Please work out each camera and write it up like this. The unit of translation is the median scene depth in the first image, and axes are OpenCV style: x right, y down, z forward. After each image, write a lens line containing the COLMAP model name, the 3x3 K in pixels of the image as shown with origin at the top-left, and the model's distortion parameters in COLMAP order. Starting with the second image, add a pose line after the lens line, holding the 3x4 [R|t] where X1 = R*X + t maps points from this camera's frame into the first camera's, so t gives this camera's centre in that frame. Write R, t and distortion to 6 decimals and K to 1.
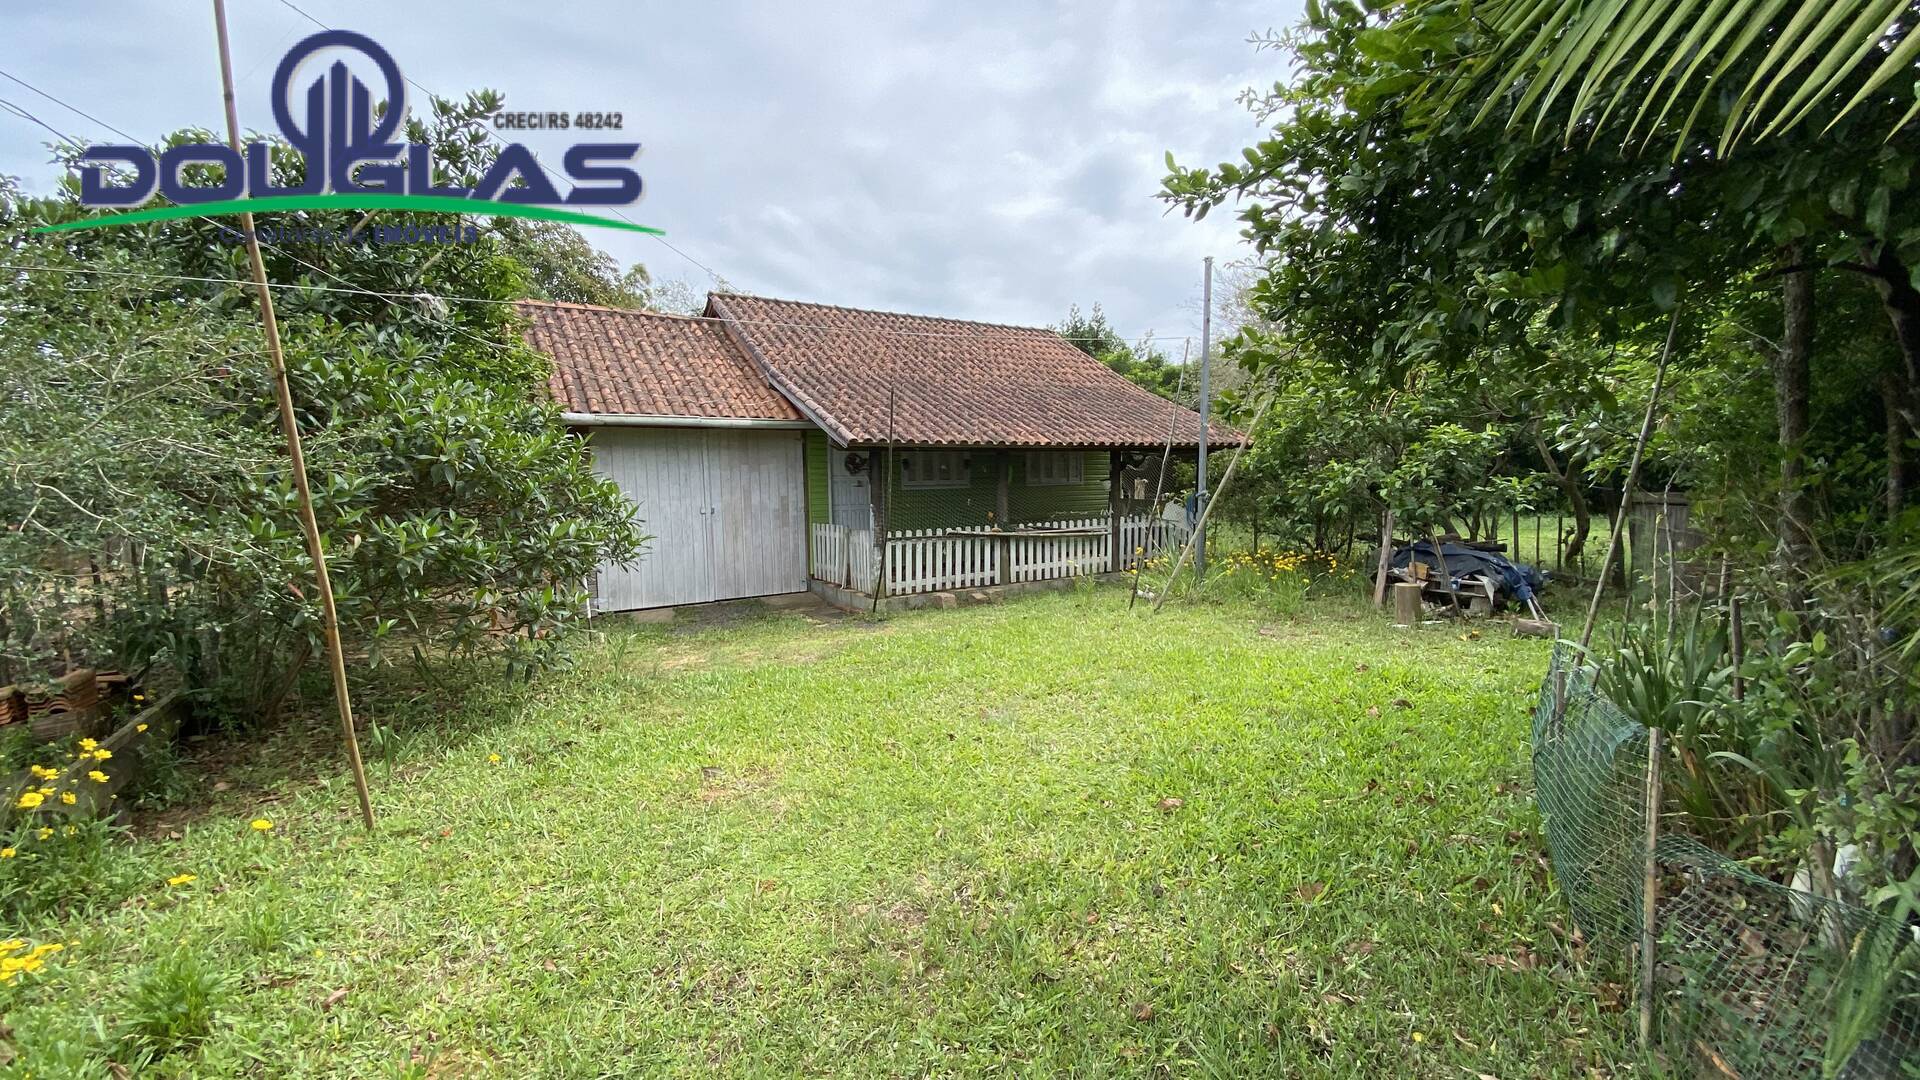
lens RADIAL K [[796.9, 0, 969.2], [0, 796.9, 556.2], [0, 0, 1]] dist [0.000649, -0.007615]
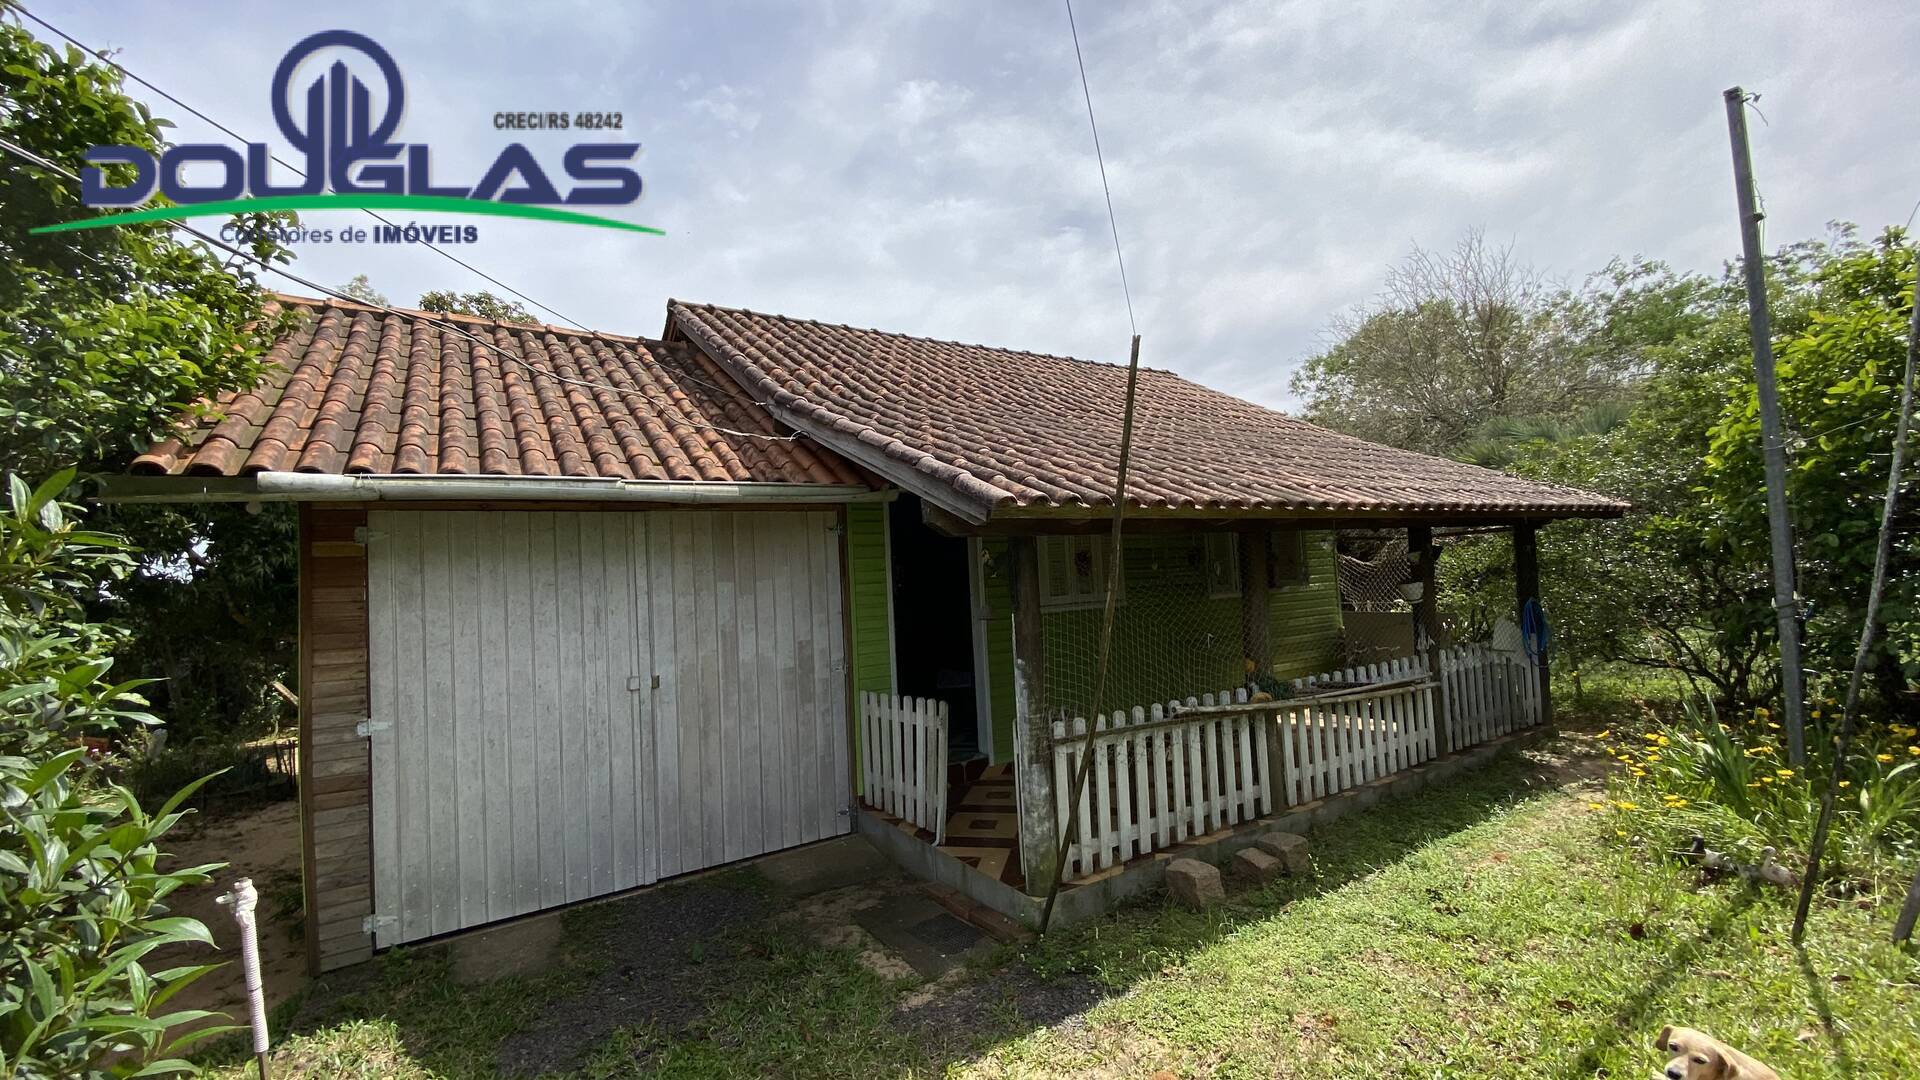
lens RADIAL K [[796.9, 0, 959.9], [0, 796.9, 530.8], [0, 0, 1]] dist [0.000649, -0.007615]
pose [[0.998977, -0.045230, -0.000027, -0.135446], [0.044575, 0.984623, -0.168908, -0.056389], [0.007666, 0.168734, 0.985632, 0.511636]]
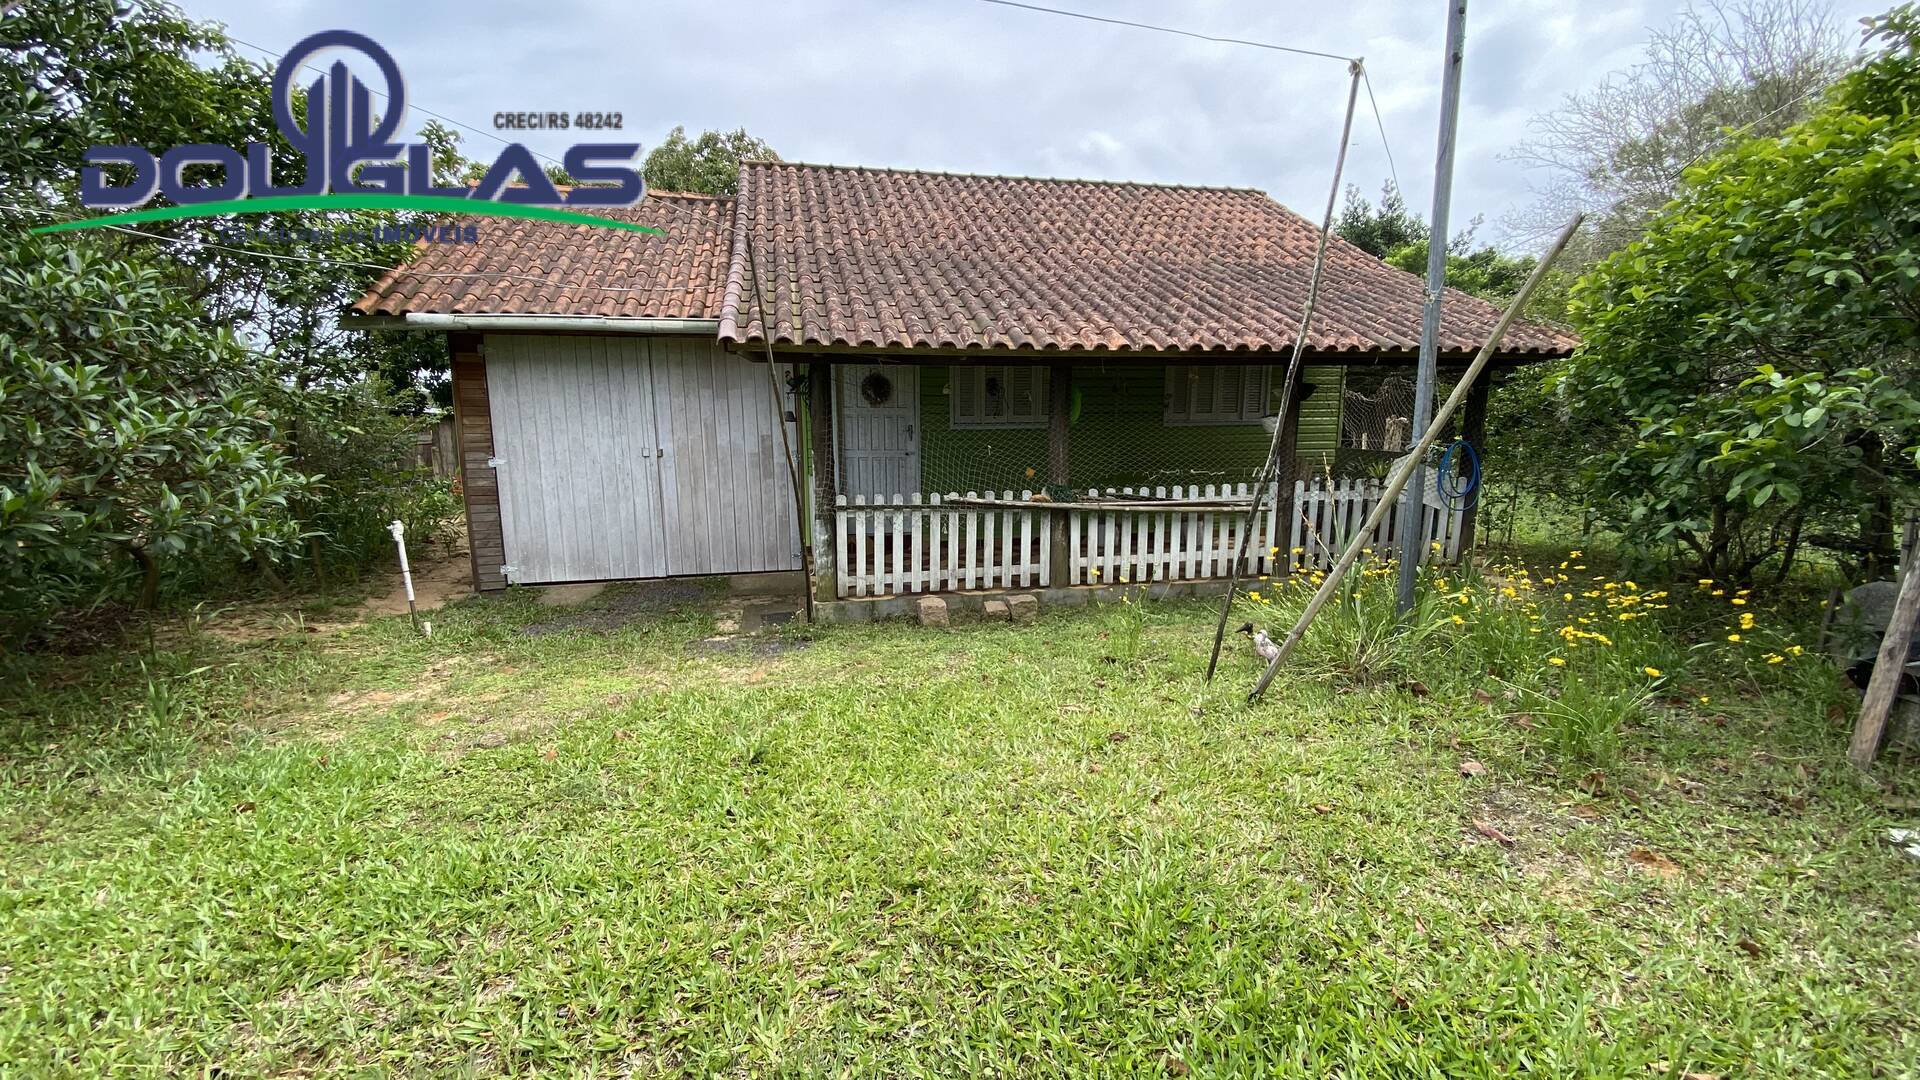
lens RADIAL K [[796.9, 0, 969.9], [0, 796.9, 556.0], [0, 0, 1]] dist [0.000649, -0.007615]
pose [[0.935223, 0.071216, -0.346824, 0.191585], [-0.045170, 0.995557, 0.082625, -0.035672], [0.351167, -0.061607, 0.934284, 0.408458]]
